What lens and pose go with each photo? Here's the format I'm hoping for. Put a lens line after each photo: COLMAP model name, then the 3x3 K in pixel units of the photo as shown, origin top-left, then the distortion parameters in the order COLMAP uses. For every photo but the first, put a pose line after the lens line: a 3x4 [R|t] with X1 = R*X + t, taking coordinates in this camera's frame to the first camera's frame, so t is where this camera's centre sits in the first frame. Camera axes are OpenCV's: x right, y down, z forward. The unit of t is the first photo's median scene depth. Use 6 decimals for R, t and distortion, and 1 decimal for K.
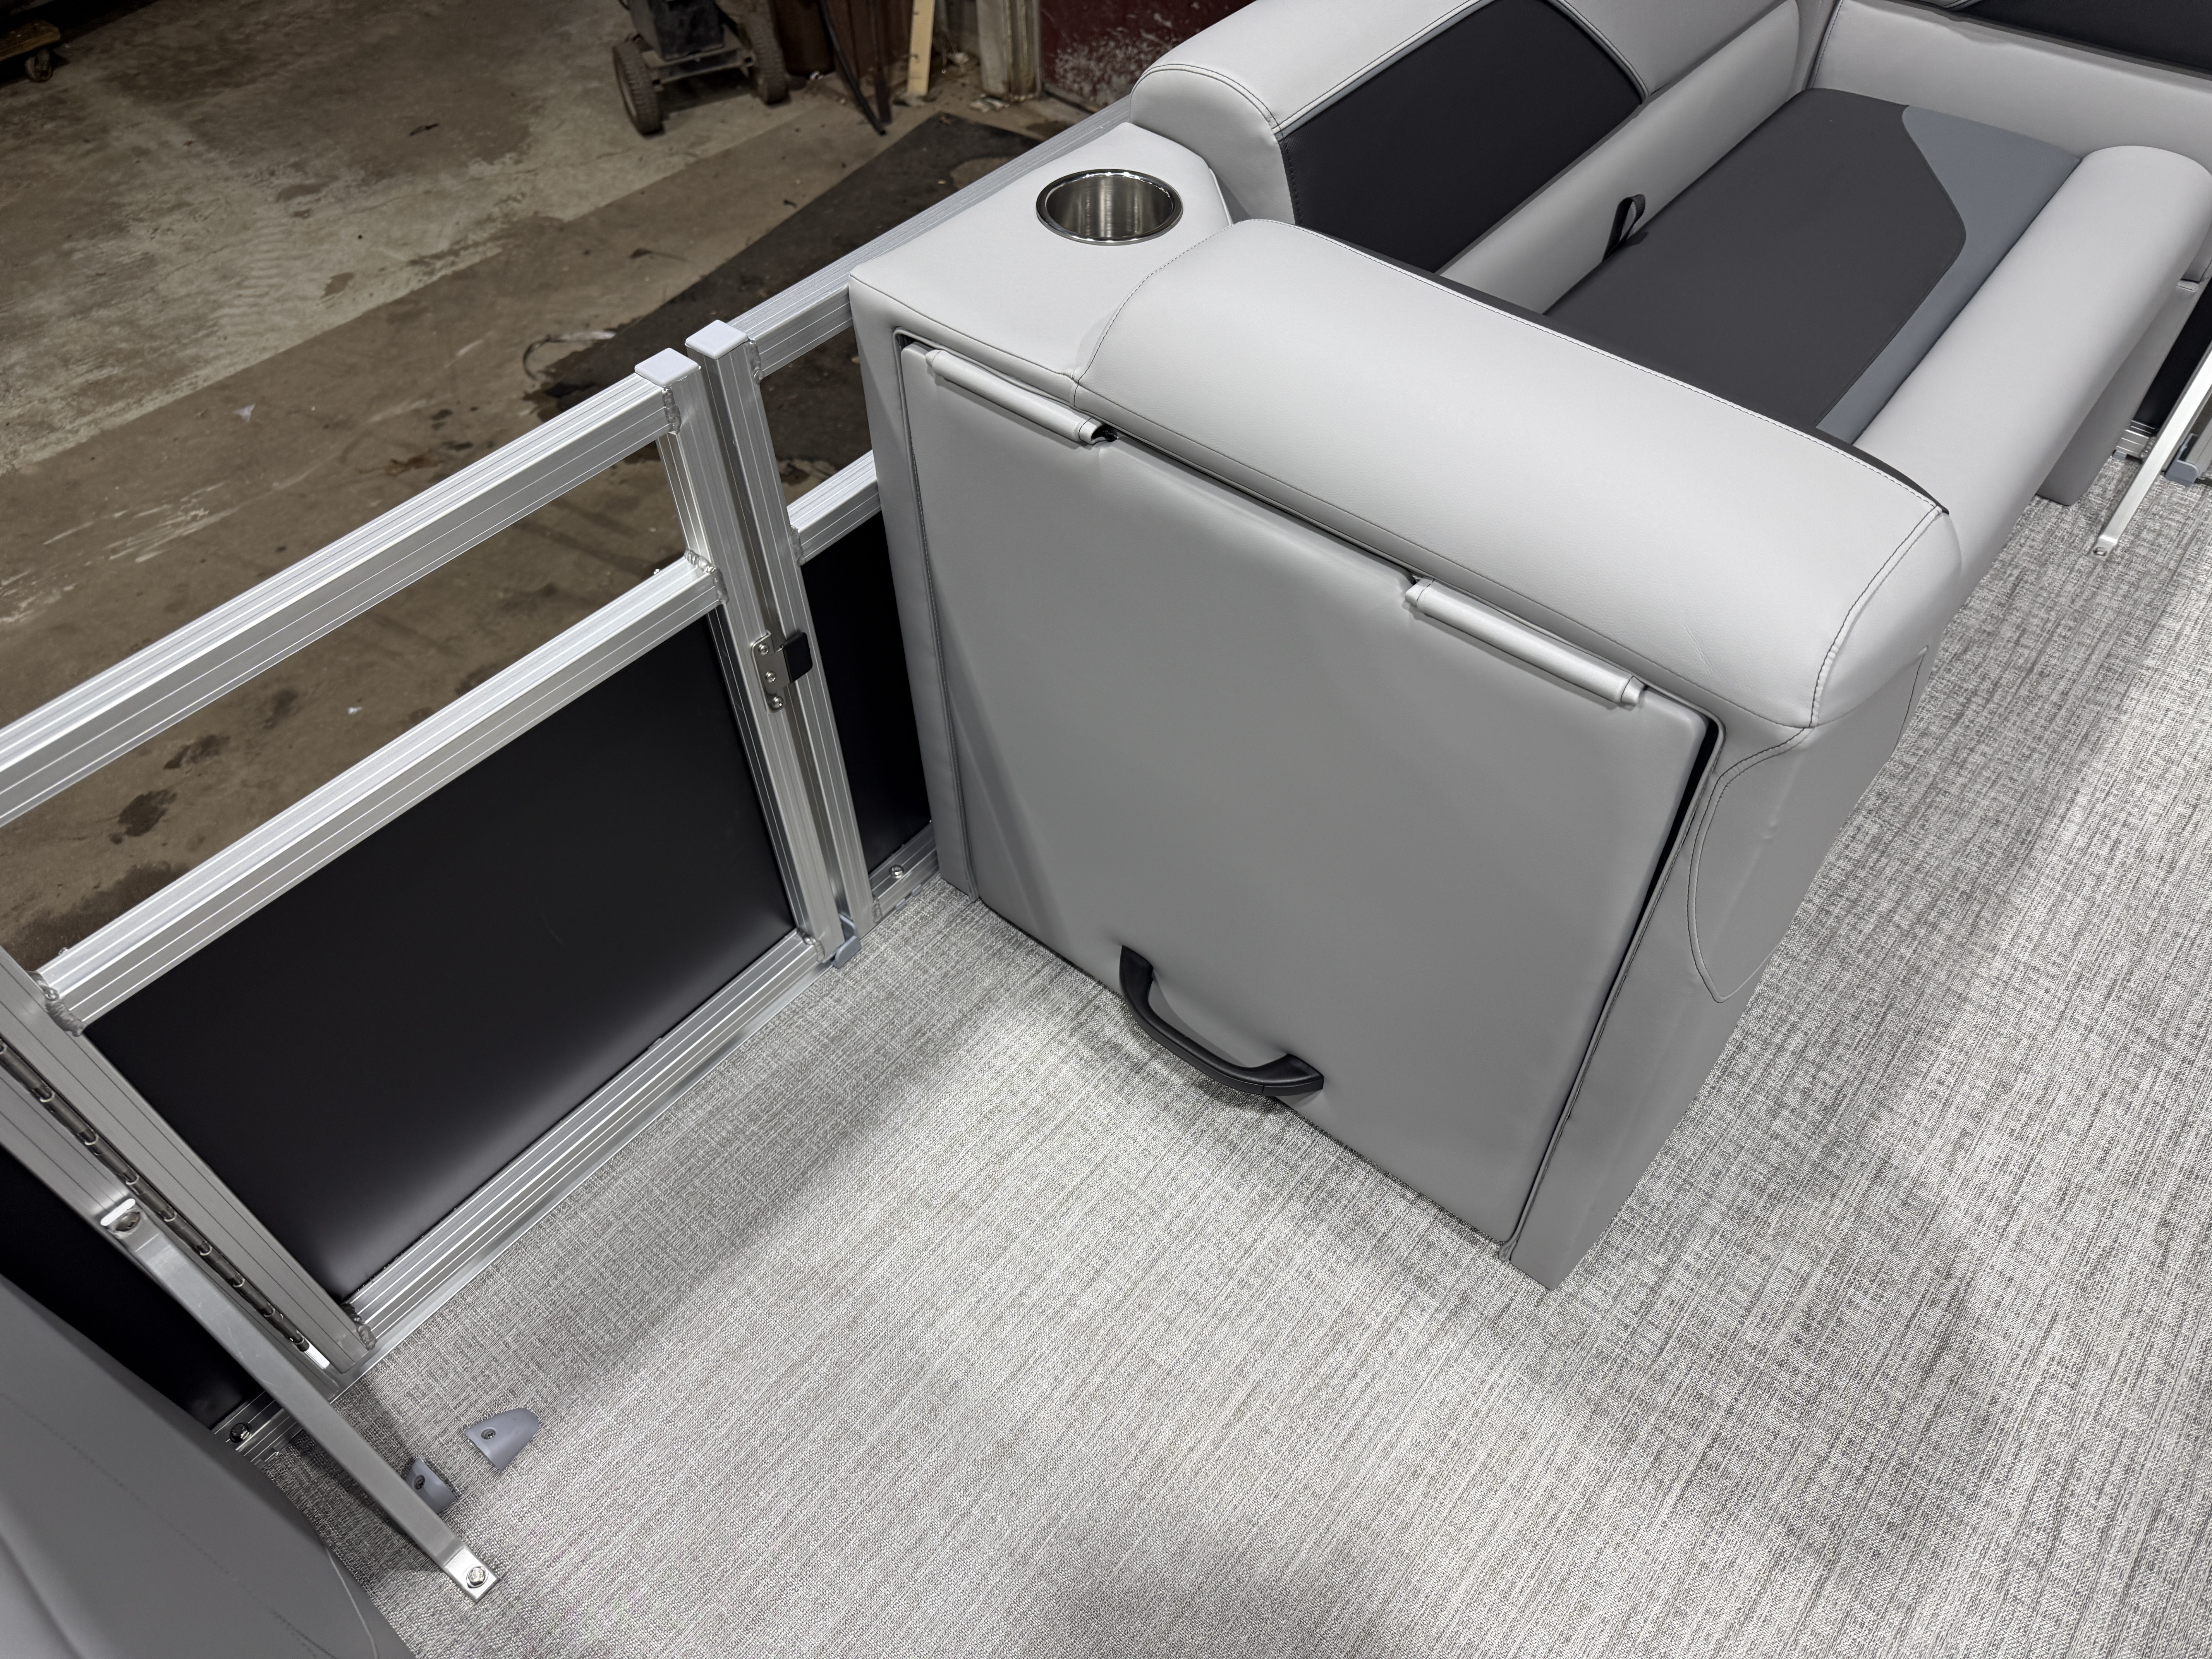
lens RADIAL K [[1560.5, 0, 1117.0], [0, 1560.5, 841.6], [0, 0, 1]] dist [0.029974, -0.036138]
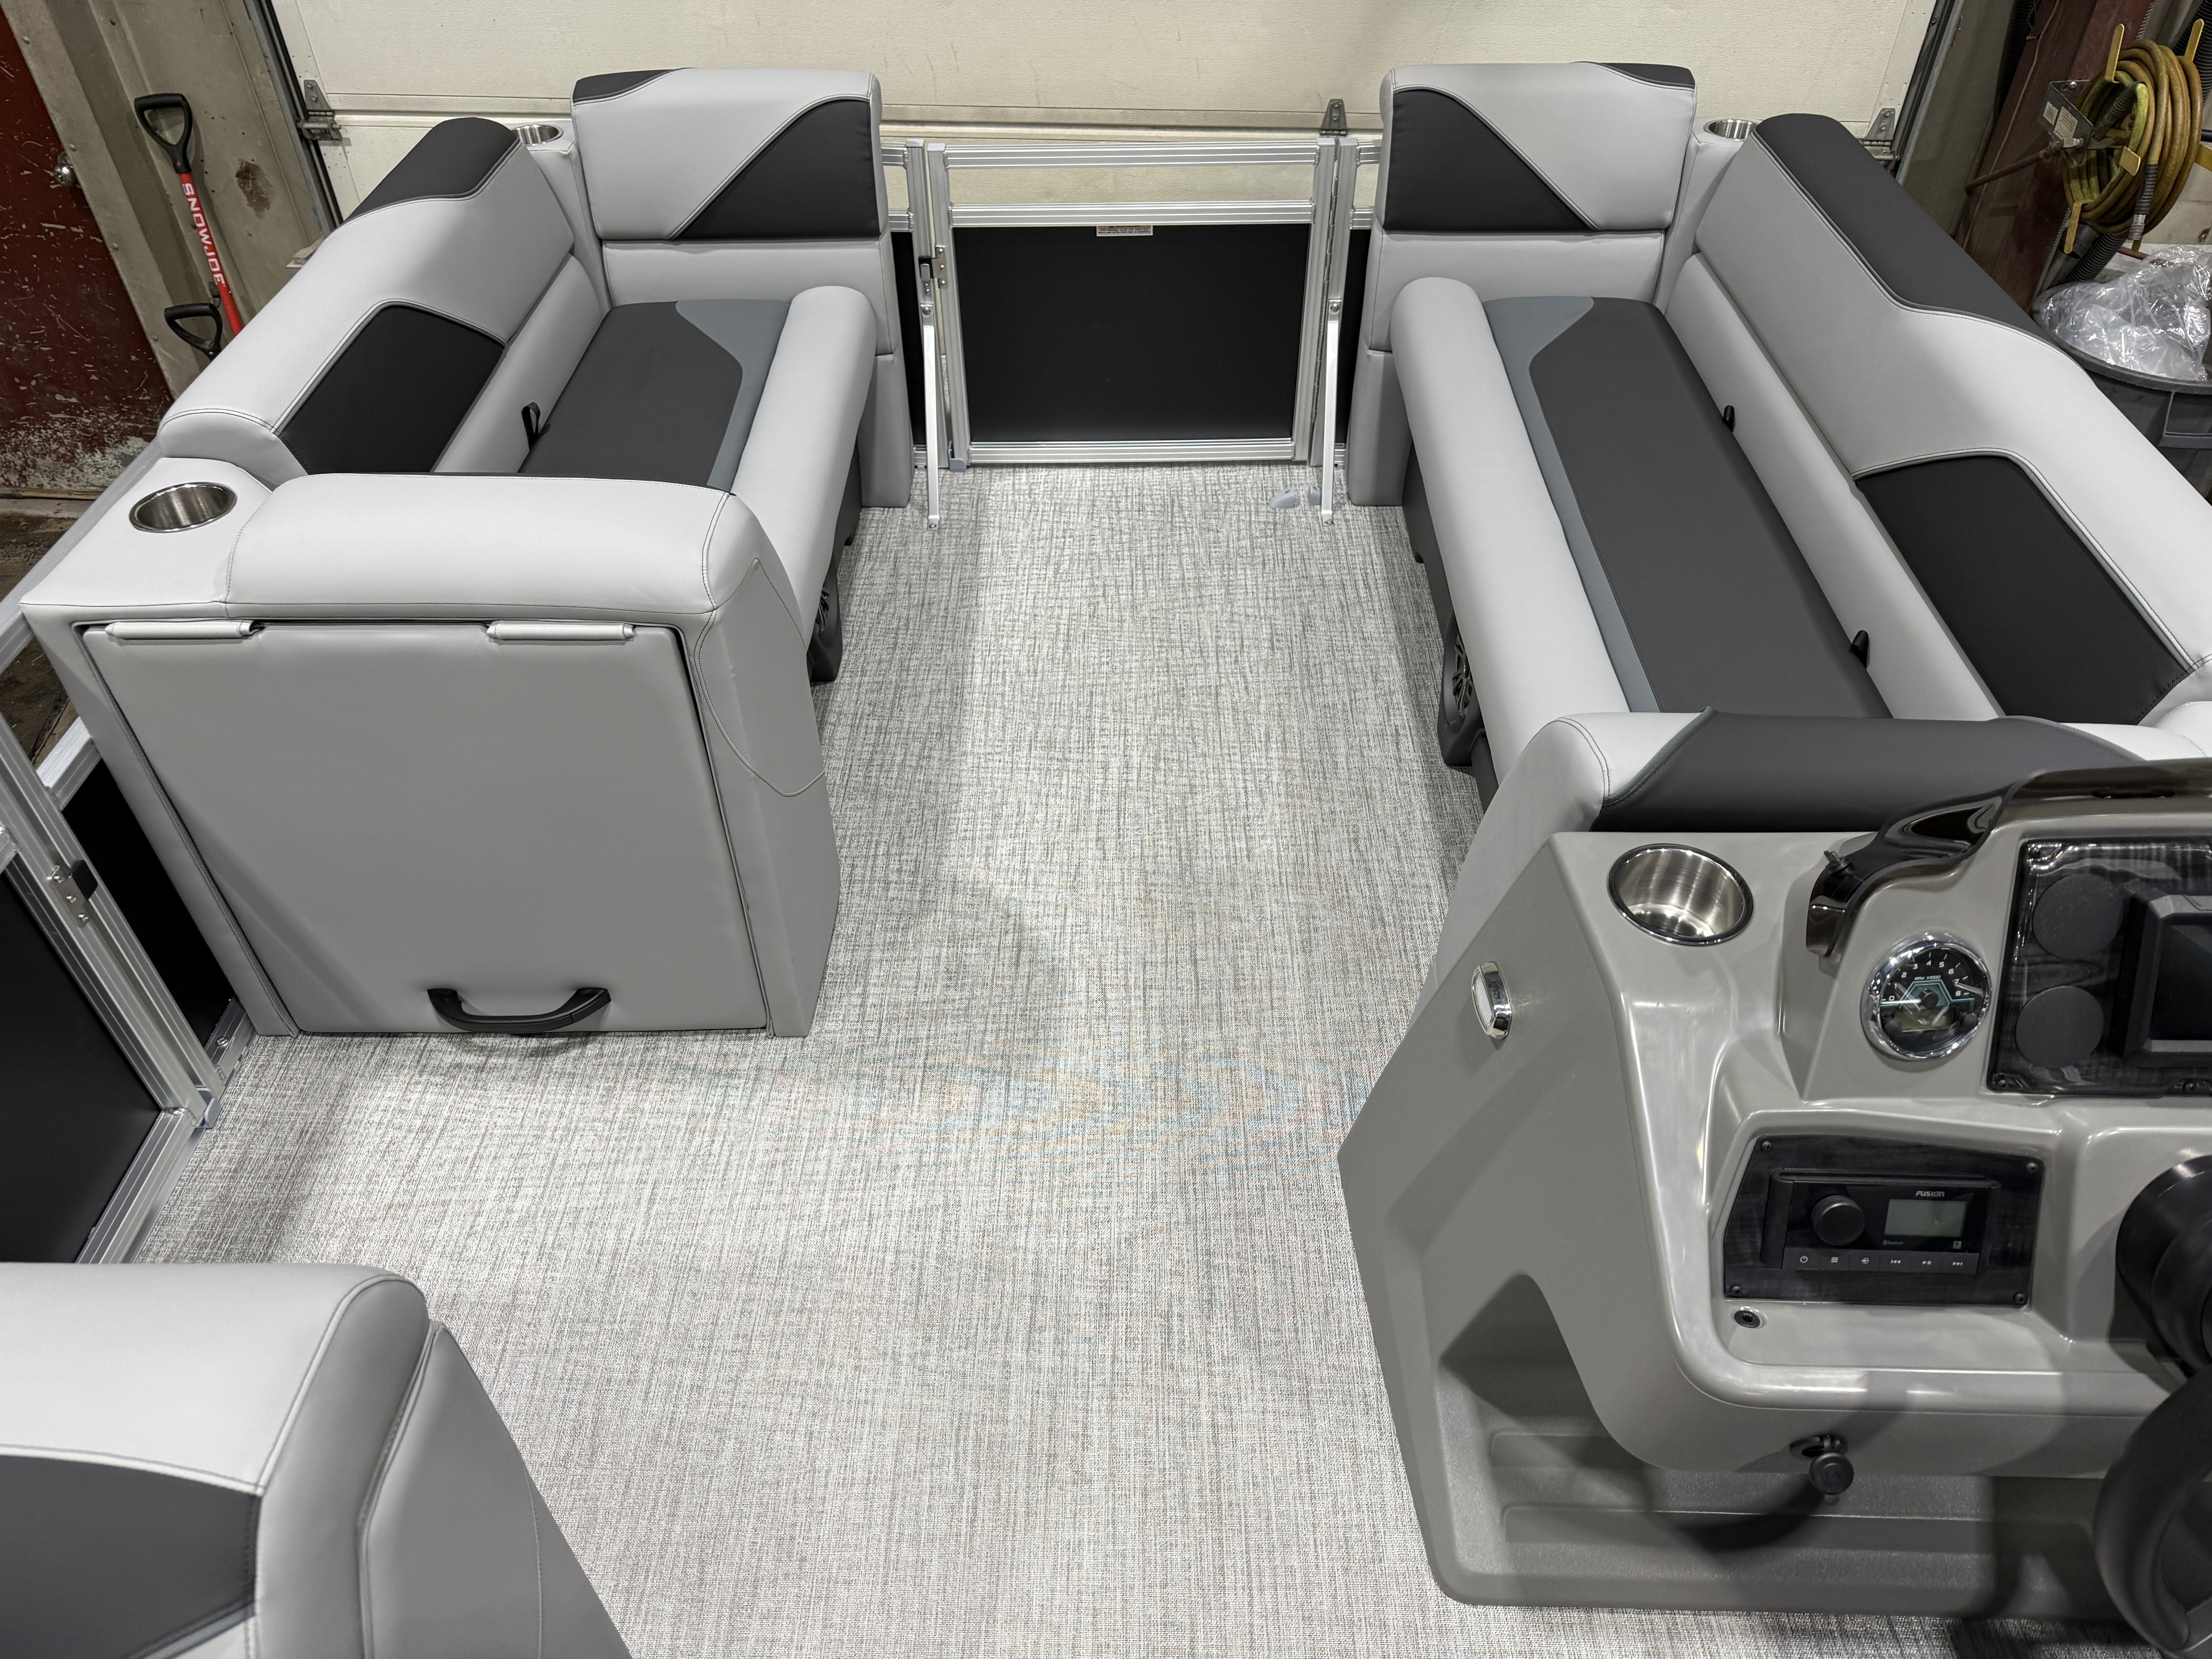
lens RADIAL K [[1560.5, 0, 1118.7], [0, 1560.5, 830.1], [0, 0, 1]] dist [0.029974, -0.036138]
pose [[0.776814, -0.415207, 0.473459, -0.116416], [0.475568, 0.879634, -0.008866, 0.239341], [-0.412789, 0.232050, 0.880771, -0.484947]]
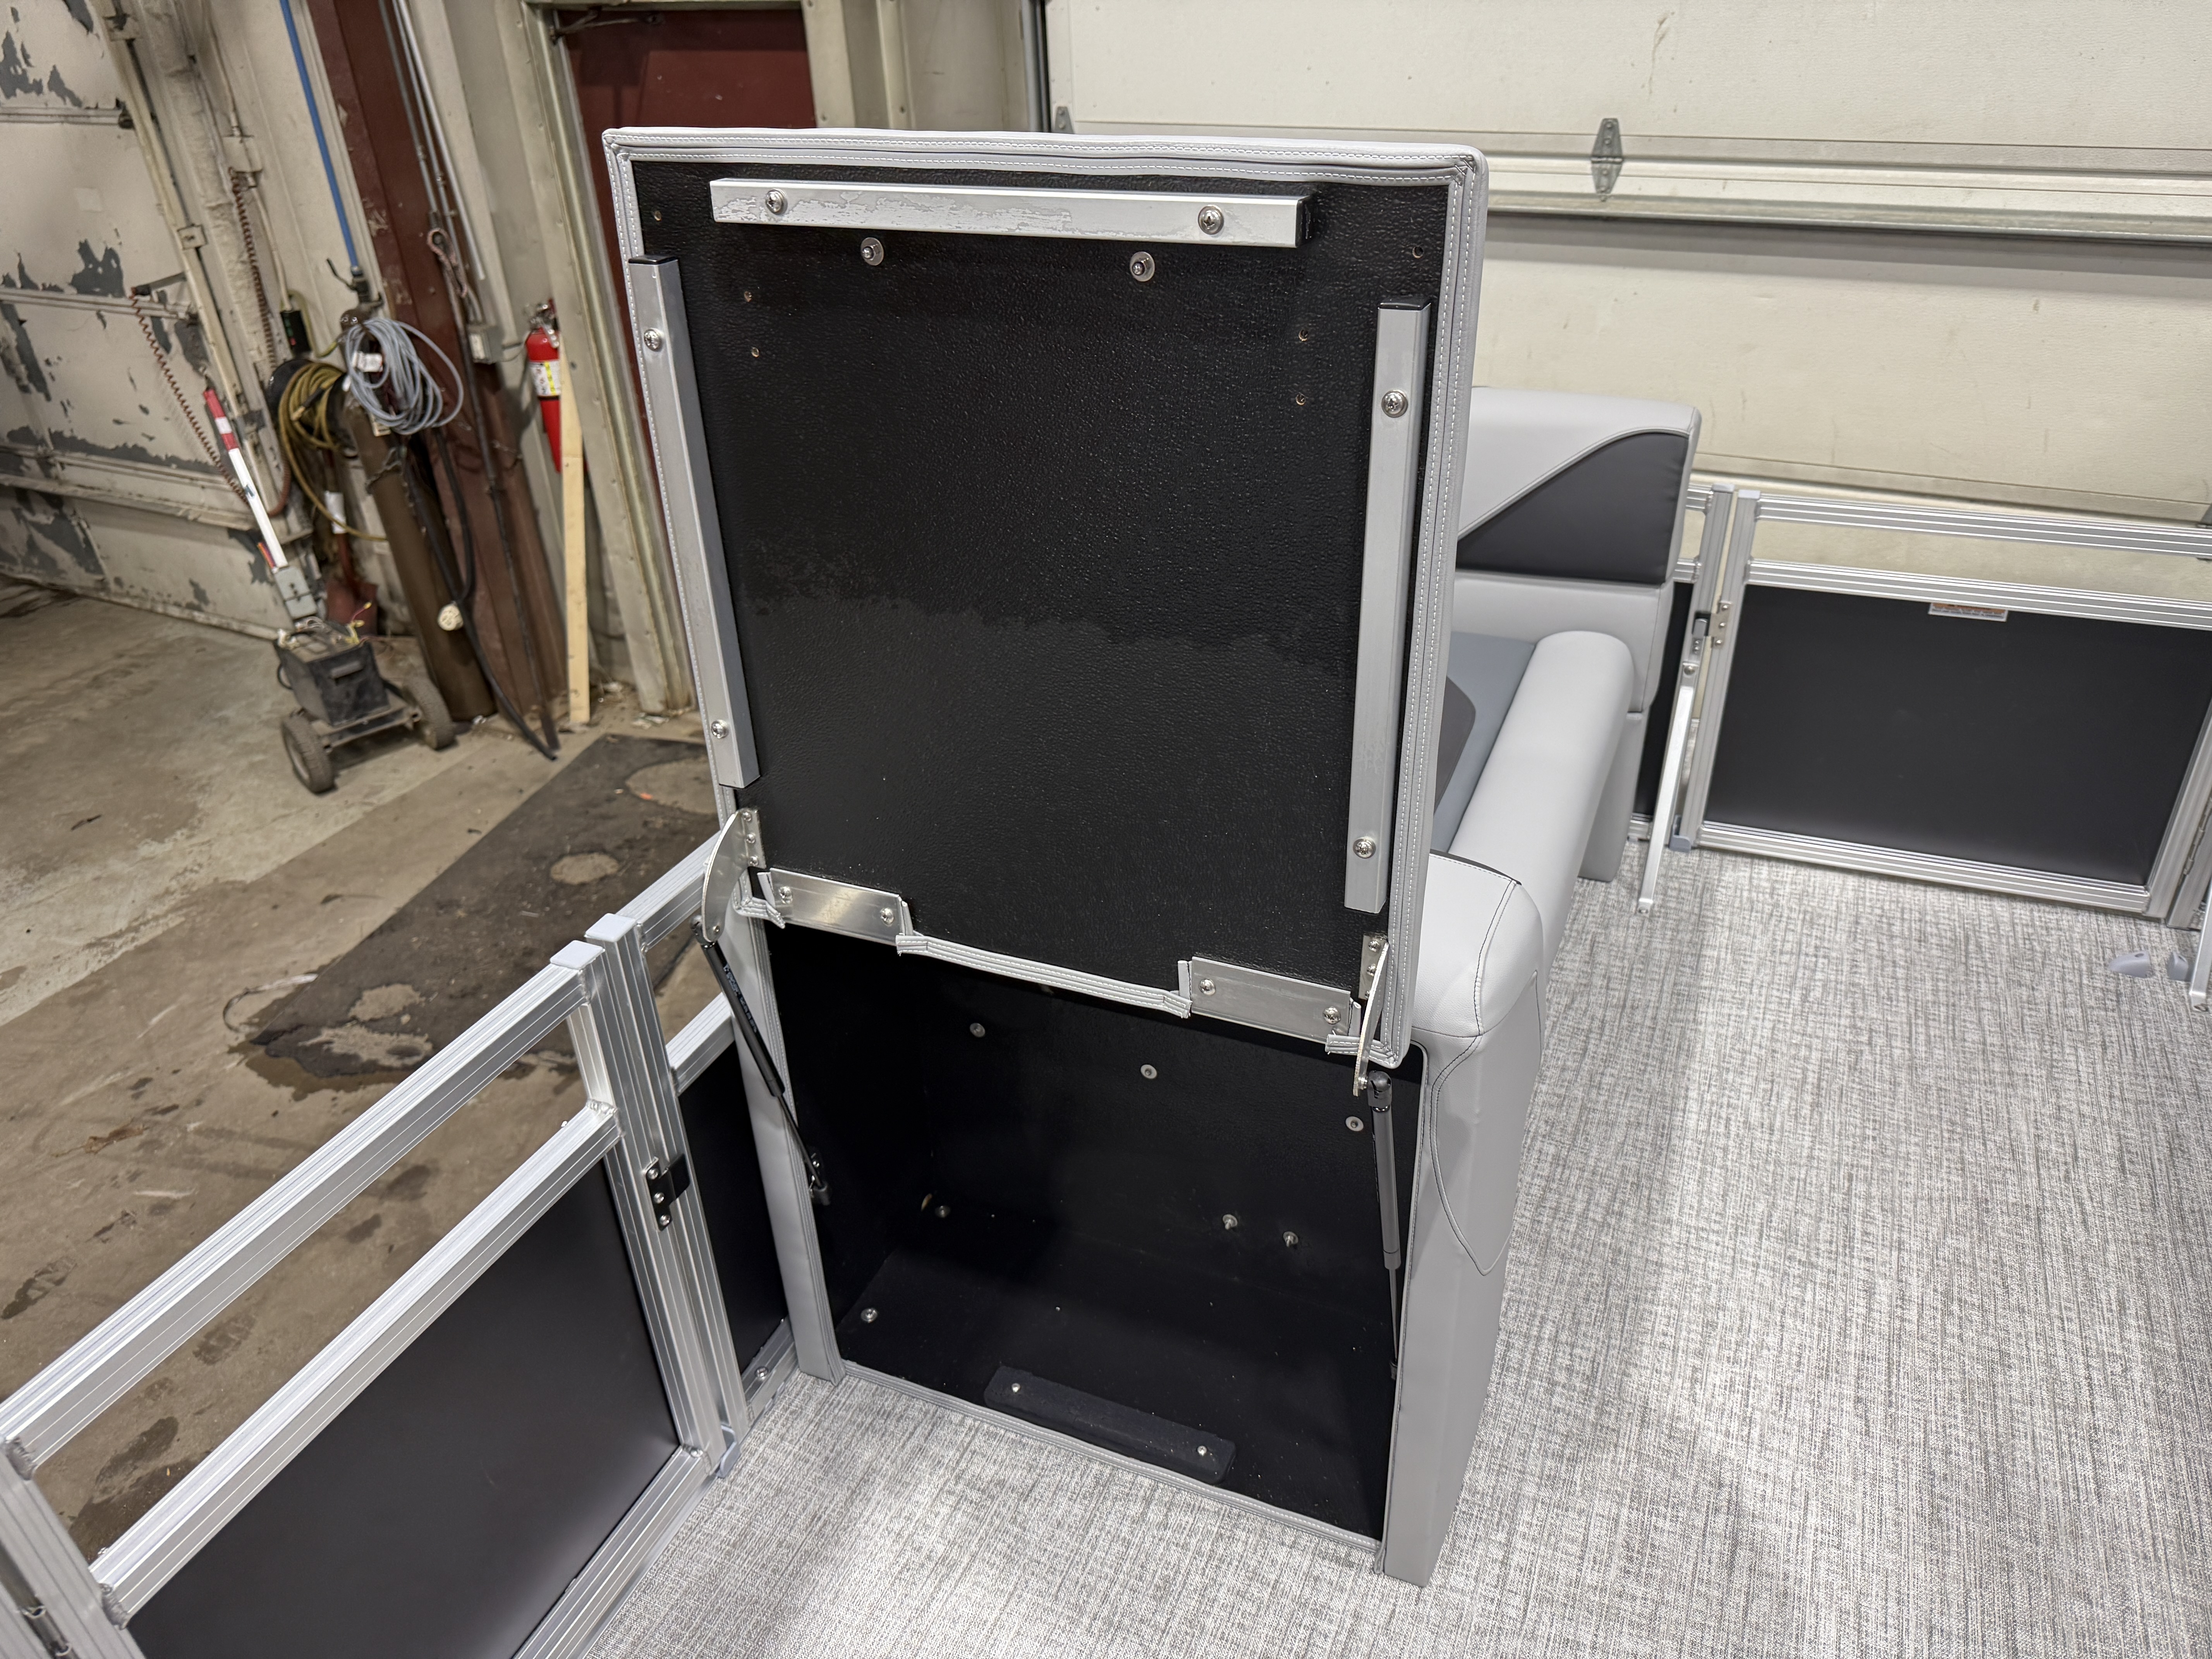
lens RADIAL K [[1560.5, 0, 1117.9], [0, 1560.5, 845.3], [0, 0, 1]] dist [0.029974, -0.036138]
pose [[0.959235, -0.165365, 0.229177, -0.099646], [0.230497, 0.927000, -0.295874, 0.062941], [-0.163520, 0.336637, 0.927328, -0.189394]]
